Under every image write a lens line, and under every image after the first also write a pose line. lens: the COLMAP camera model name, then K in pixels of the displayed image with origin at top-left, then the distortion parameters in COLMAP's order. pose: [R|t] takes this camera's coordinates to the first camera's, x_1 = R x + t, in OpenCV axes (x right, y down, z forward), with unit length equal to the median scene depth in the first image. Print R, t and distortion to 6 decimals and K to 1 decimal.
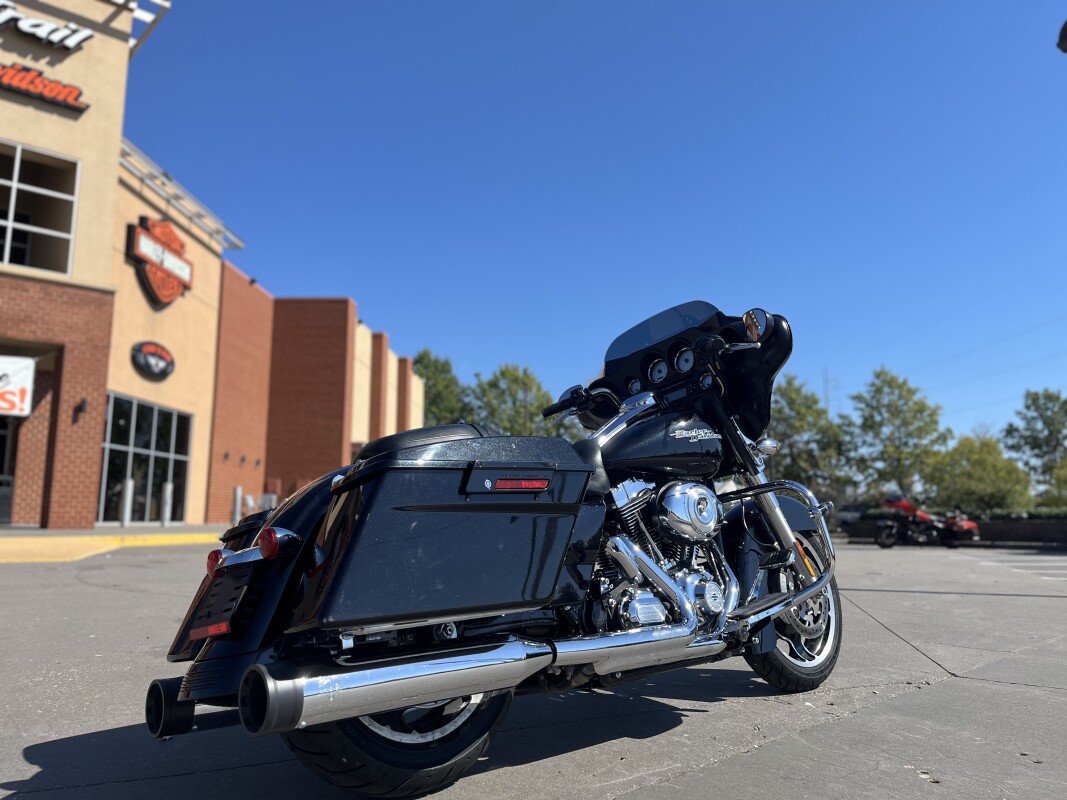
lens RADIAL K [[809.1, 0, 541.0], [0, 809.1, 397.8], [0, 0, 1]] dist [0.014029, -0.005262]
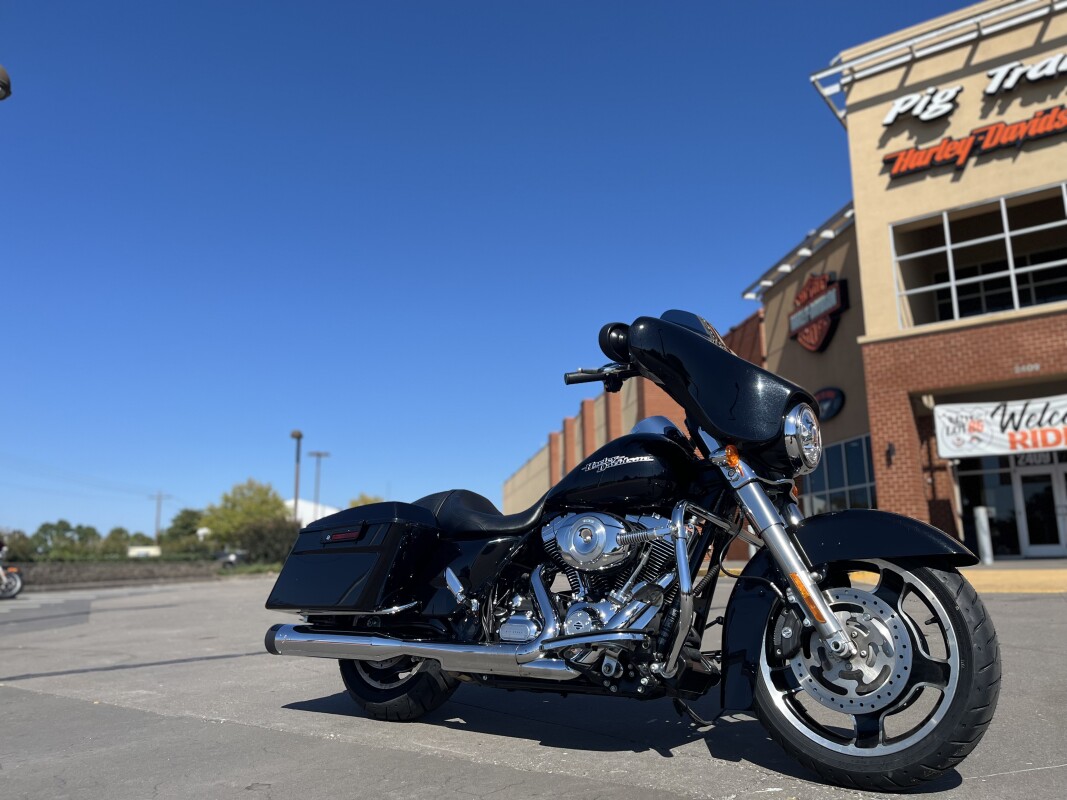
lens RADIAL K [[809.1, 0, 537.7], [0, 809.1, 399.4], [0, 0, 1]] dist [0.014029, -0.005262]
pose [[0.185884, -0.192327, -0.963565, 0.214897], [0.147470, 0.975009, -0.166163, 0.032330], [0.971442, -0.111210, 0.209601, 0.161673]]
